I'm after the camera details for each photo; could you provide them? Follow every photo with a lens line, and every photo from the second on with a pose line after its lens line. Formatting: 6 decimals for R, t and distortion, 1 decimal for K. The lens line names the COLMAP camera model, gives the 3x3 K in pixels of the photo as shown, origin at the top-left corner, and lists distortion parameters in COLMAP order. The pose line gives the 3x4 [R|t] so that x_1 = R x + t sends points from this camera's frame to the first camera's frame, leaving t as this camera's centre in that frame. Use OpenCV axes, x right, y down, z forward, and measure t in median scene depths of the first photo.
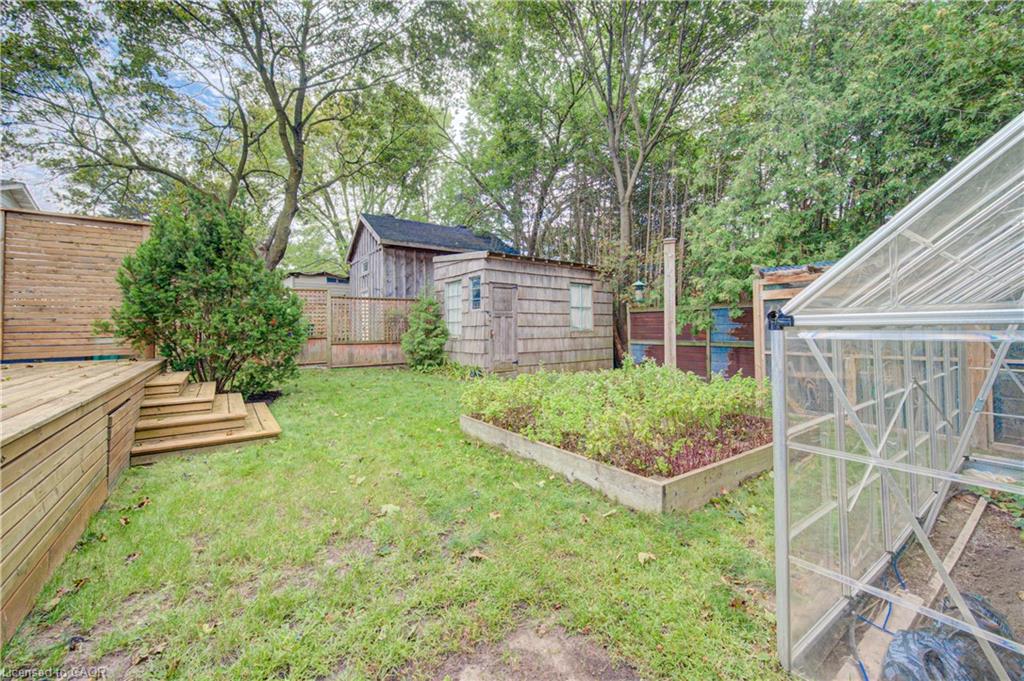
lens RADIAL K [[404.5, 0, 510.9], [0, 404.5, 325.8], [0, 0, 1]] dist [-0.000802, -0.001012]
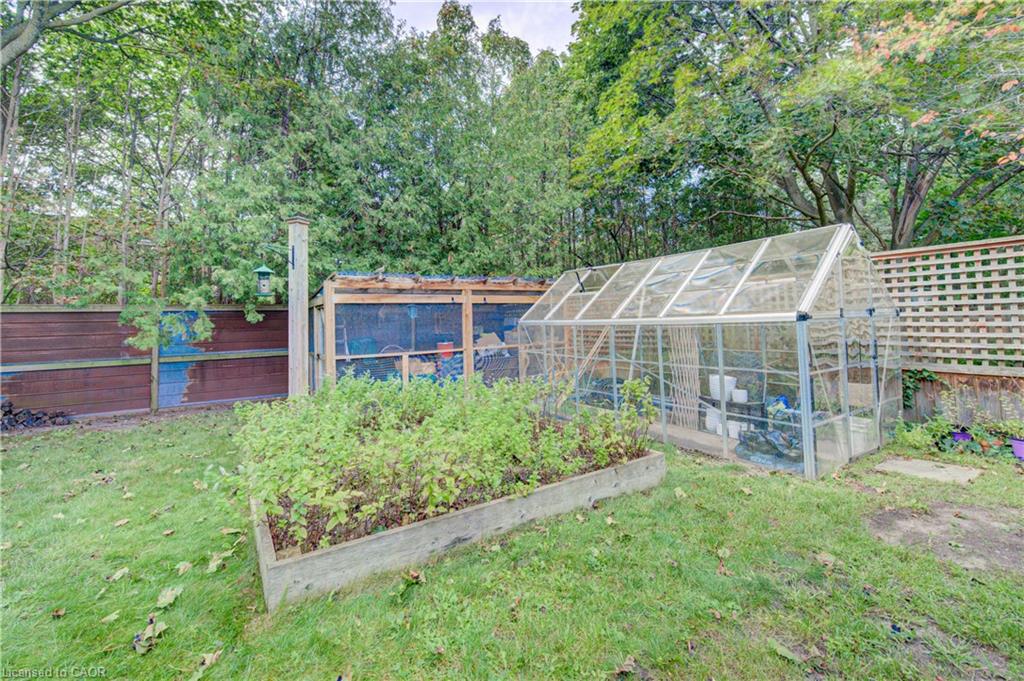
lens RADIAL K [[404.5, 0, 542.2], [0, 404.5, 303.9], [0, 0, 1]] dist [-0.000802, -0.001012]
pose [[0.053001, 0.052458, 0.997216, -0.197585], [0.023300, 0.998282, -0.053752, 0.000360], [-0.998323, 0.026084, 0.051688, 0.283240]]
